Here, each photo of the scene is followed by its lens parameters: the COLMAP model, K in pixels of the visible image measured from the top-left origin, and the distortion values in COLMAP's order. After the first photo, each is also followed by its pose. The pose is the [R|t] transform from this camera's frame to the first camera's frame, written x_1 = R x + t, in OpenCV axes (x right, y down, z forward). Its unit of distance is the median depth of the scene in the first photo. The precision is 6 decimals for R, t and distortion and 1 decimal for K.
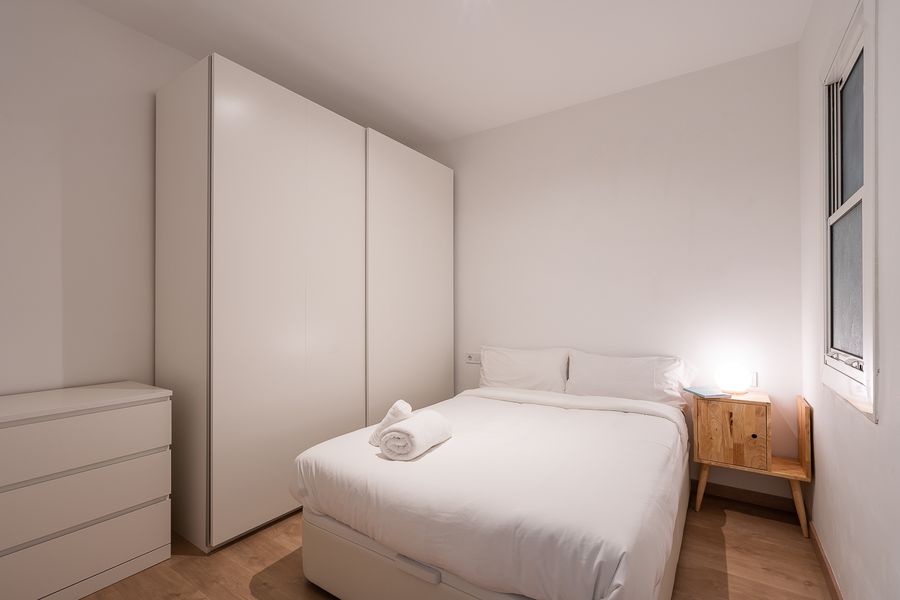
lens RADIAL K [[406.6, 0, 446.6], [0, 406.6, 310.7], [0, 0, 1]] dist [-0.002527, 0.000719]
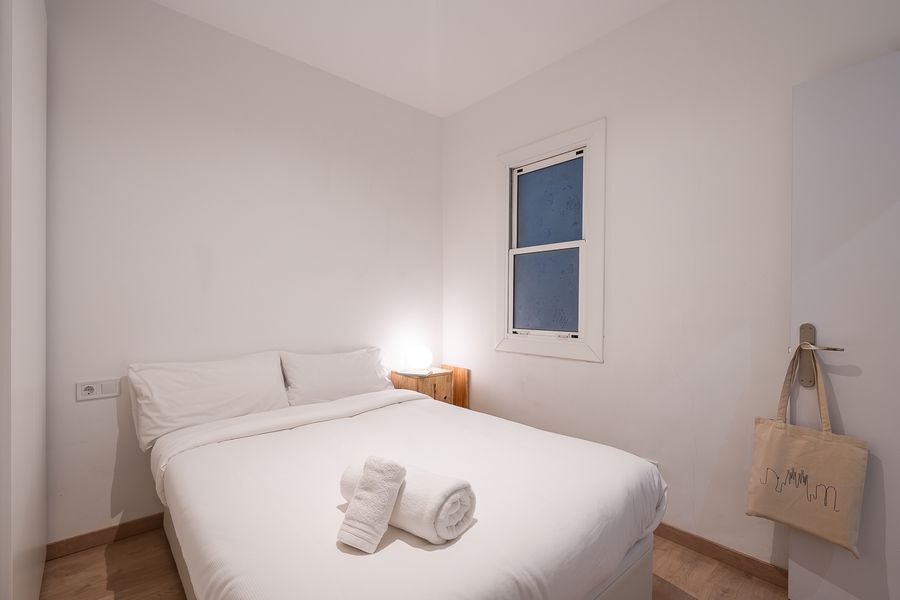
lens RADIAL K [[406.6, 0, 446.6], [0, 406.6, 310.7], [0, 0, 1]] dist [-0.002527, 0.000719]
pose [[0.254895, -0.010029, 0.966917, -0.560053], [-0.006156, 0.999909, 0.011994, -0.002651], [-0.966949, -0.009010, 0.254810, 0.628177]]
